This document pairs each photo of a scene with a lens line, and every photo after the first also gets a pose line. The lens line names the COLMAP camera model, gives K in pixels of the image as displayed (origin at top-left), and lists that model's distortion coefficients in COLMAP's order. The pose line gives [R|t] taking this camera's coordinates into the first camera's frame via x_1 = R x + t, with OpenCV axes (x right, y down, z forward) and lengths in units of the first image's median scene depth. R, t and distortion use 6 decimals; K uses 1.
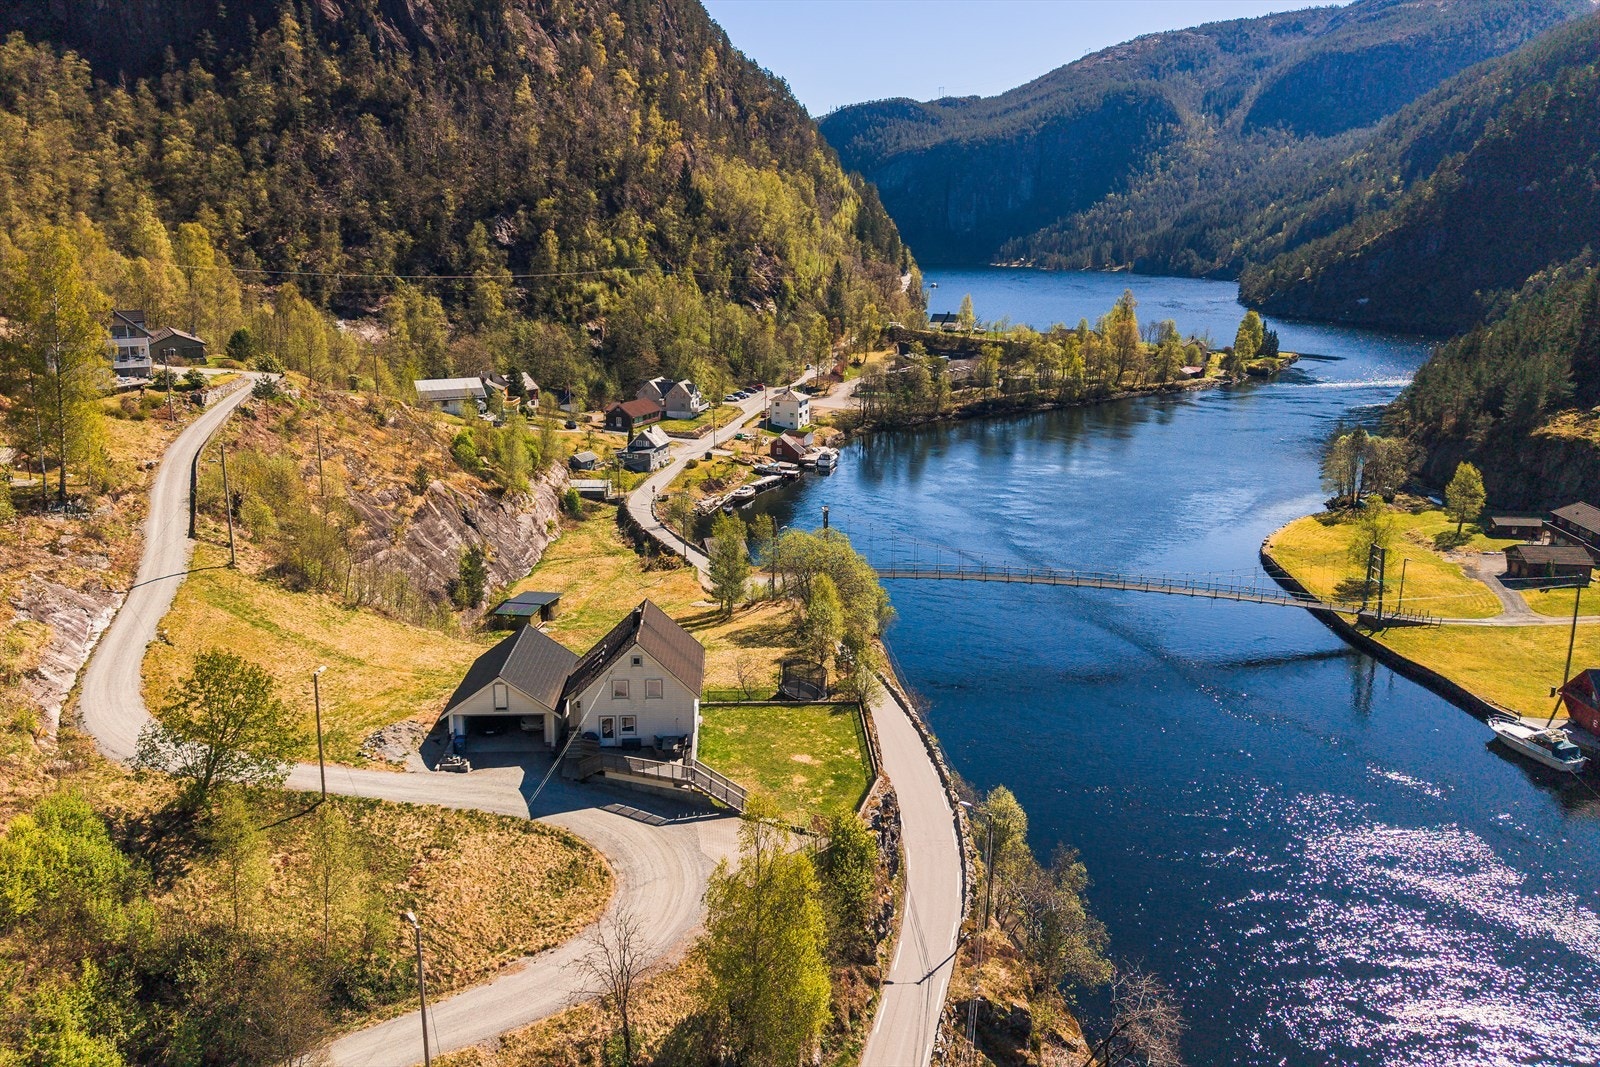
lens RADIAL K [[1189.0, 0, 764.5], [0, 1189.0, 501.0], [0, 0, 1]] dist [0.047322, -0.079595]
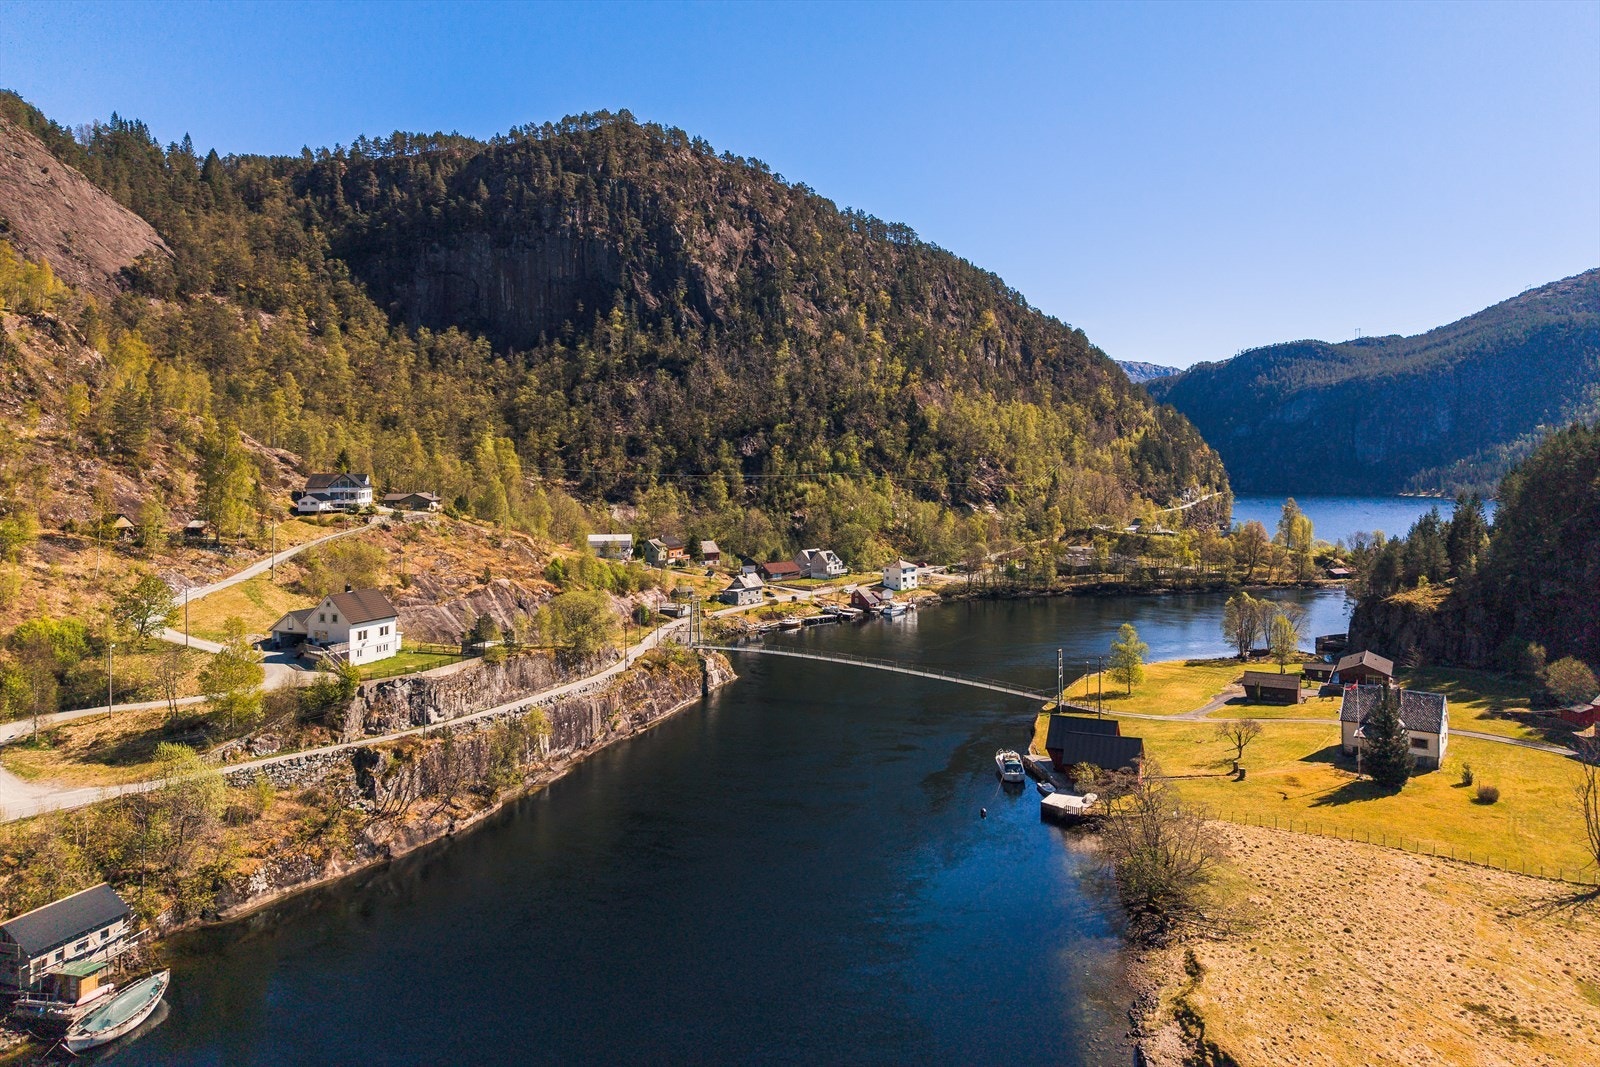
lens RADIAL K [[1098.8, 0, 822.3], [0, 1098.8, 477.9], [0, 0, 1]] dist [0.041682, -0.056460]
pose [[0.932631, 0.004734, -0.360800, 0.318865], [-0.080687, 0.977330, -0.195744, 0.051117], [0.351694, 0.211668, 0.911871, -0.121294]]
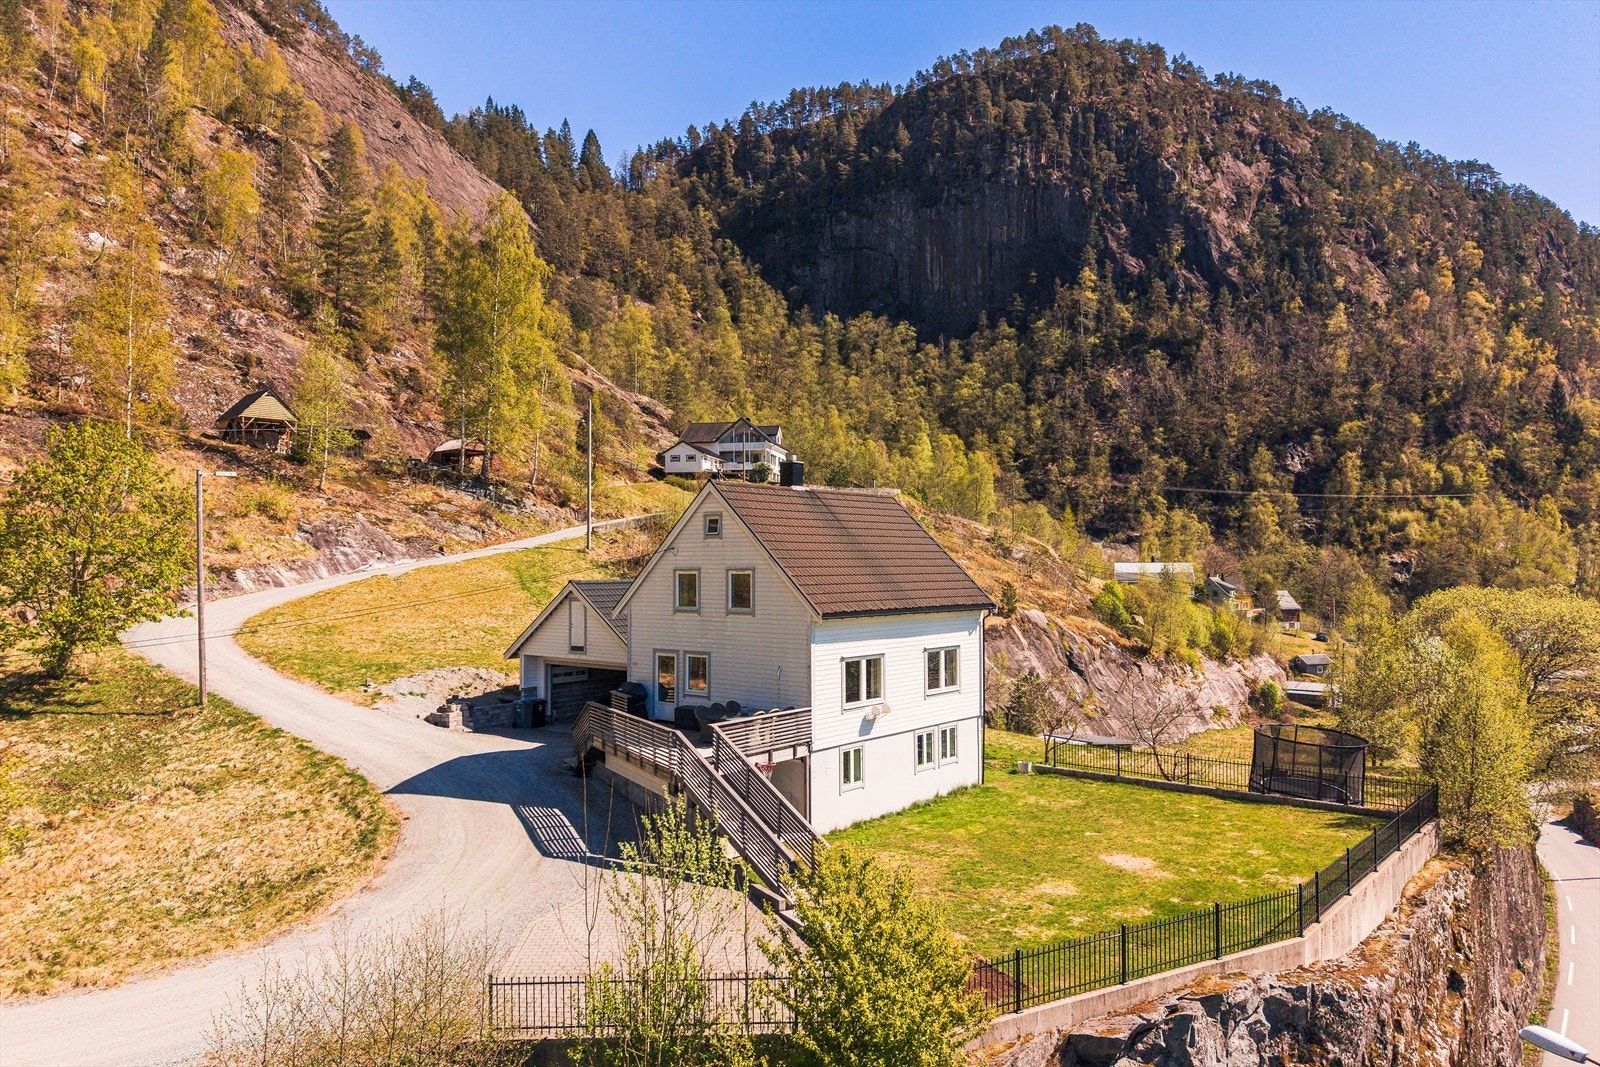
lens RADIAL K [[1088.7, 0, 793.8], [0, 1088.7, 559.6], [0, 0, 1]] dist [0.044256, -0.042760]
pose [[0.753800, -0.002784, -0.657098, 0.041439], [-0.146253, 0.974197, -0.171904, 0.047565], [0.640621, 0.225684, 0.733943, 0.160050]]
